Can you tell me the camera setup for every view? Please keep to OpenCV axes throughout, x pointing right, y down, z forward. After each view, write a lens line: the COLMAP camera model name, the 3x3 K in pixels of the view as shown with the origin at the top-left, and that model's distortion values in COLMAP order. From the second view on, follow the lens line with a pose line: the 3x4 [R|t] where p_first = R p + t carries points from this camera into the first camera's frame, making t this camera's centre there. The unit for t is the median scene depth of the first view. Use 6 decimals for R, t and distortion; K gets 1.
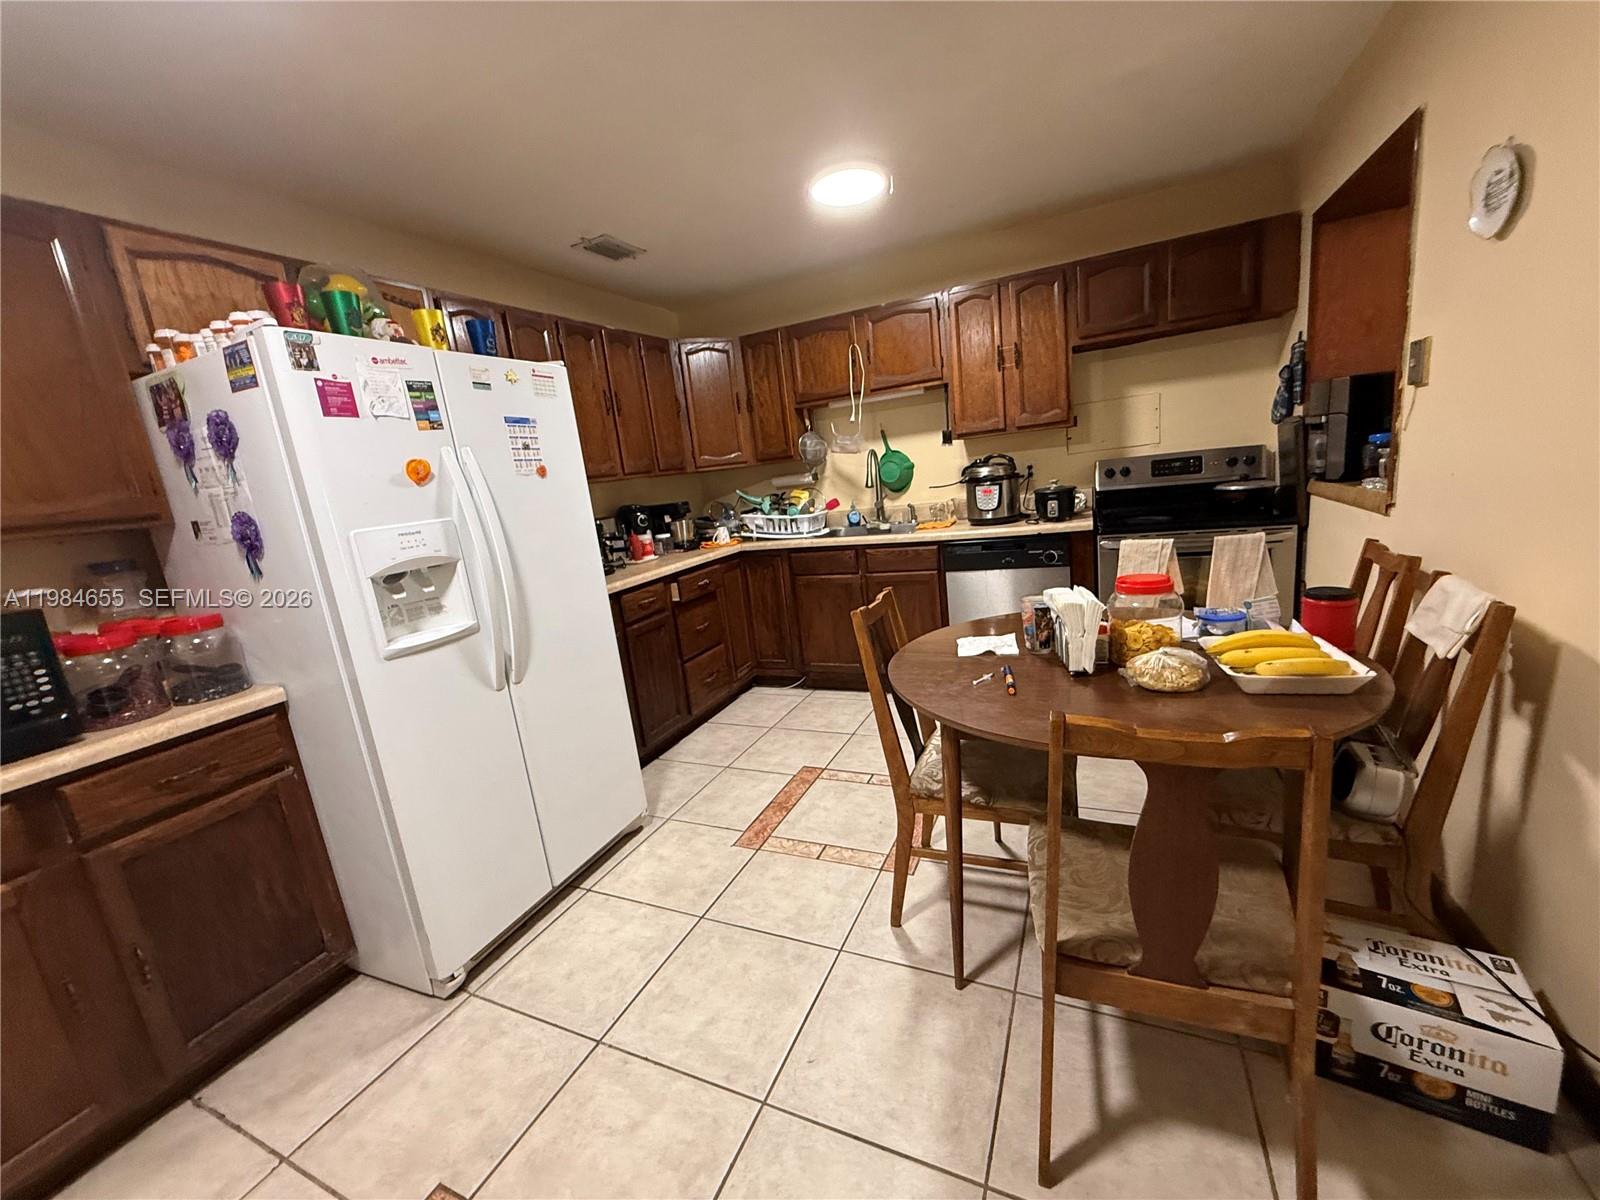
lens RADIAL K [[630.7, 0, 797.3], [0, 630.7, 601.5], [0, 0, 1]] dist [-0.000509, -0.000135]
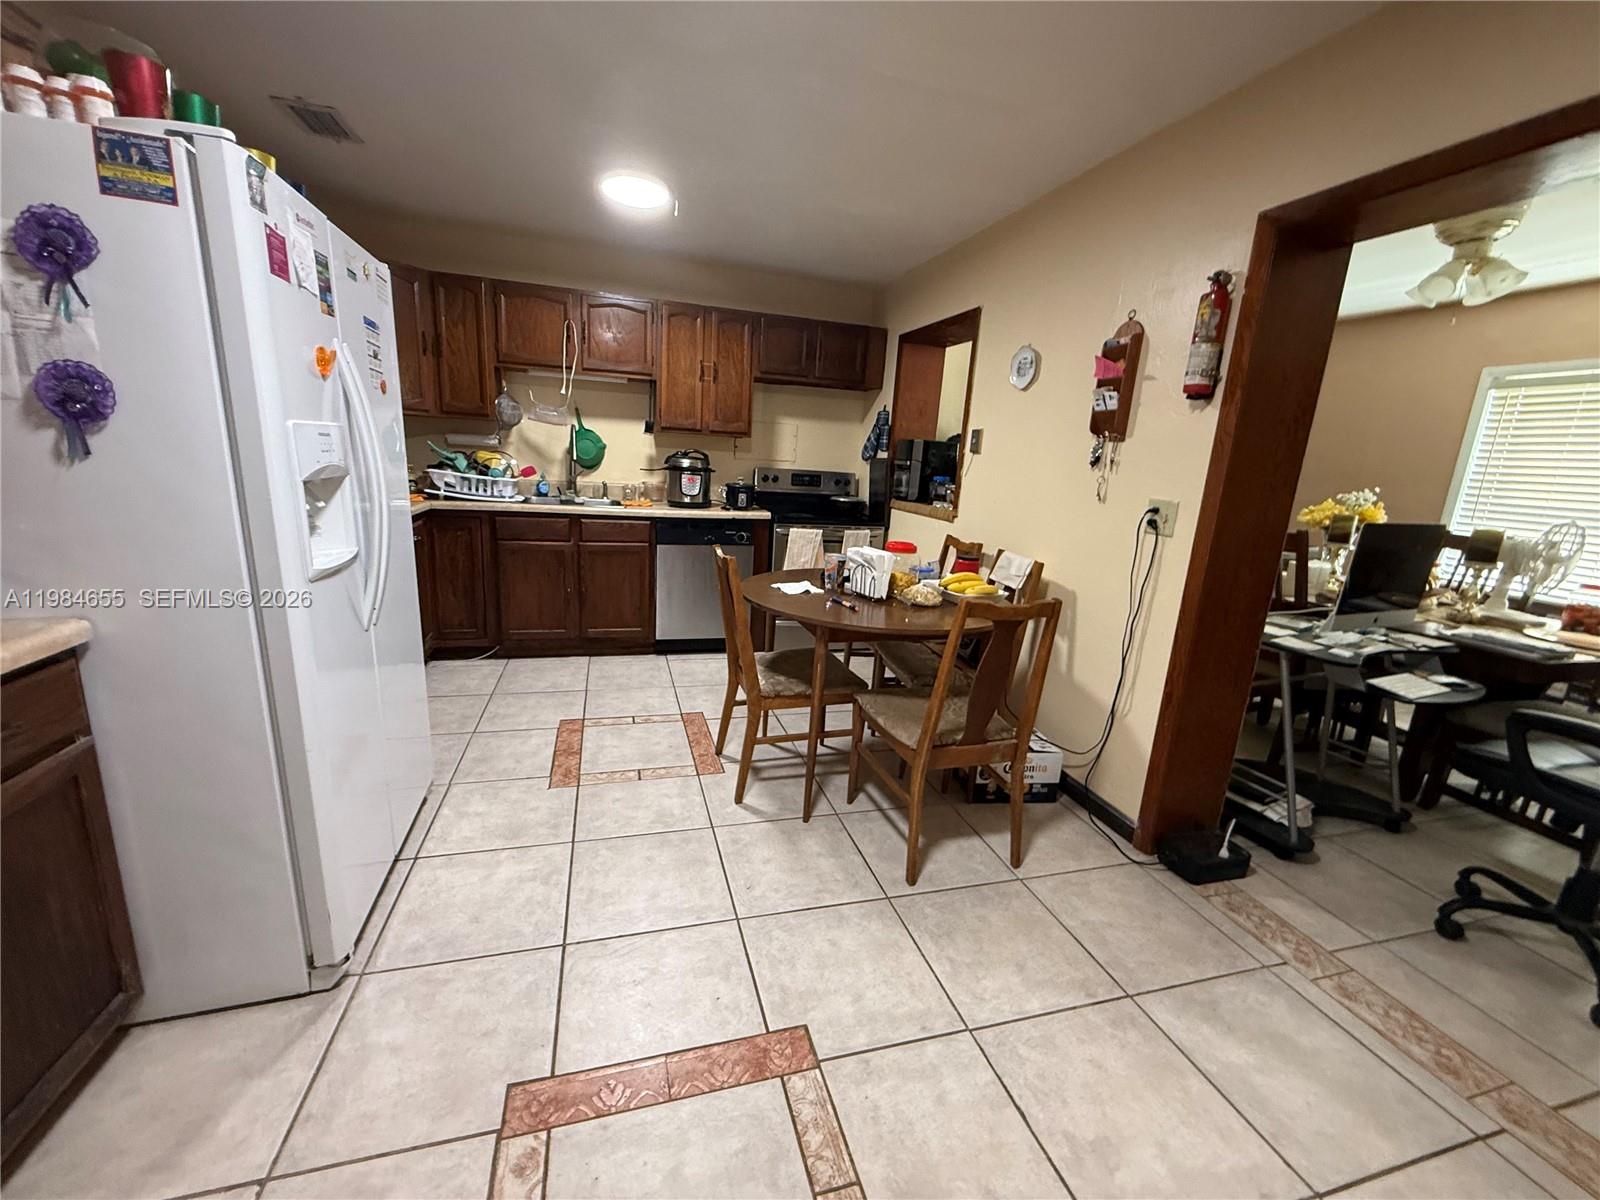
lens RADIAL K [[630.7, 0, 787.3], [0, 630.7, 601.9], [0, 0, 1]] dist [-0.000509, -0.000135]
pose [[0.749287, 0.007479, 0.662203, -0.360077], [-0.011584, 0.999931, 0.001814, 0.054332], [-0.662144, -0.009030, 0.749322, -0.021200]]
